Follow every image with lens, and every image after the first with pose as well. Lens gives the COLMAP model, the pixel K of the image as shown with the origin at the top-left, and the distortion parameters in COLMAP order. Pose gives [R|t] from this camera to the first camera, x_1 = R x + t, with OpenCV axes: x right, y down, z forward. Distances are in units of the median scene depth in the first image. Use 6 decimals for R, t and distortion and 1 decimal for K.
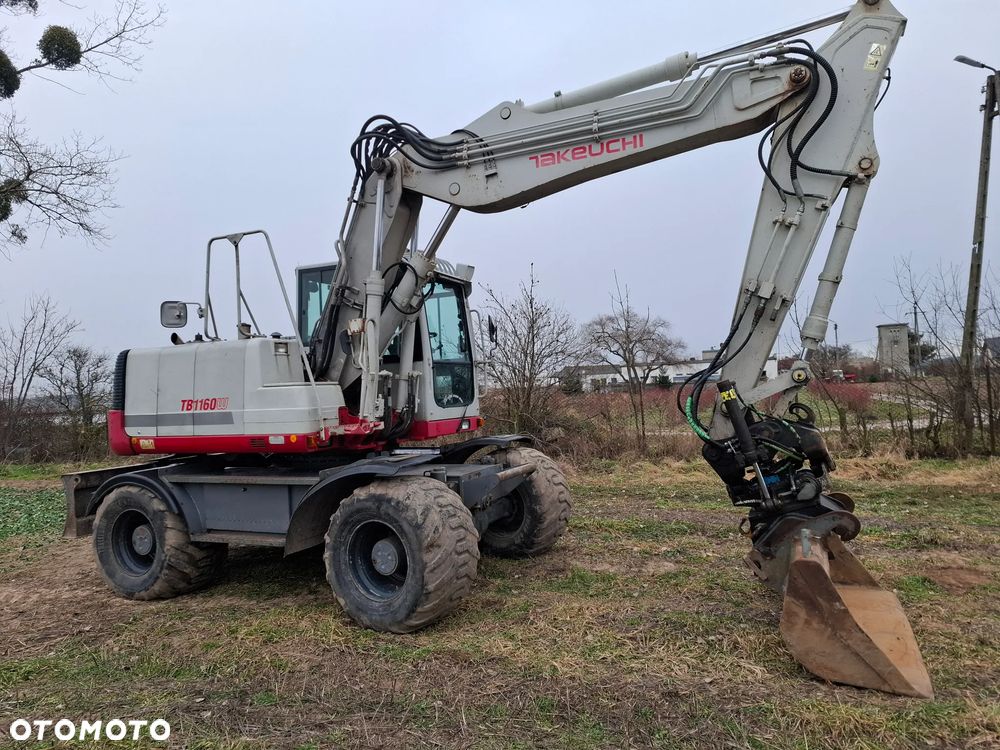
lens RADIAL K [[697.5, 0, 500.0], [0, 697.5, 375.0], [0, 0, 1]] dist [0.080910, -0.106575]
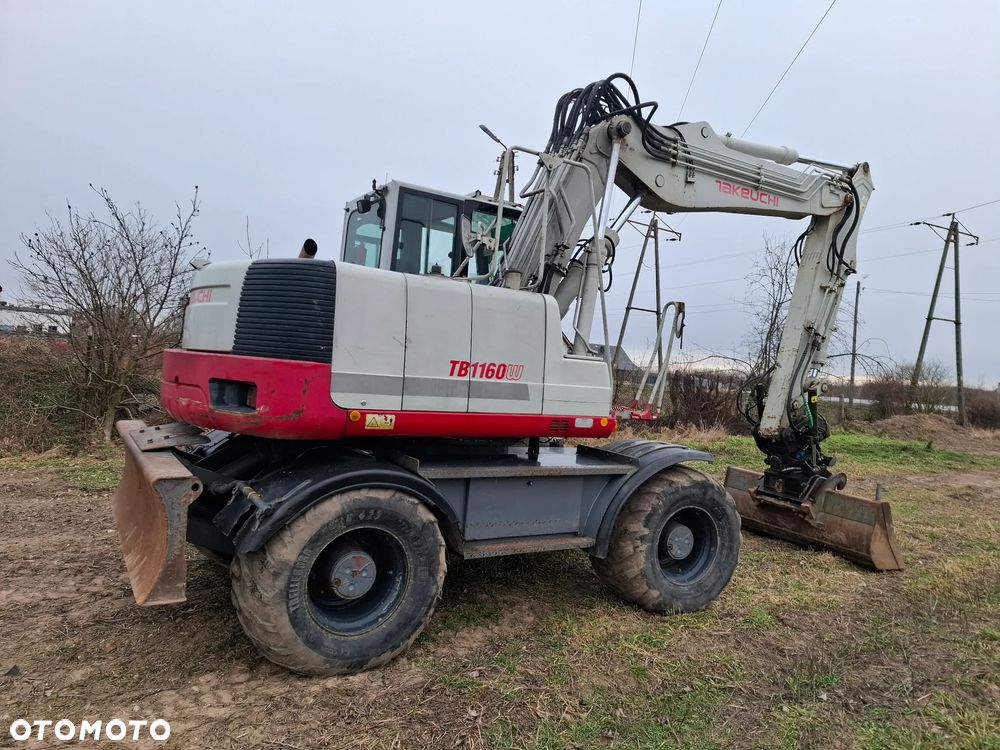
lens RADIAL K [[689.9, 0, 500.0], [0, 689.9, 375.0], [0, 0, 1]] dist [0.138300, -0.202158]
pose [[0.535408, 0.067280, 0.841909, -1.034485], [-0.116558, 0.993170, -0.005243, 0.049564], [-0.836512, -0.095324, 0.539593, 0.616041]]
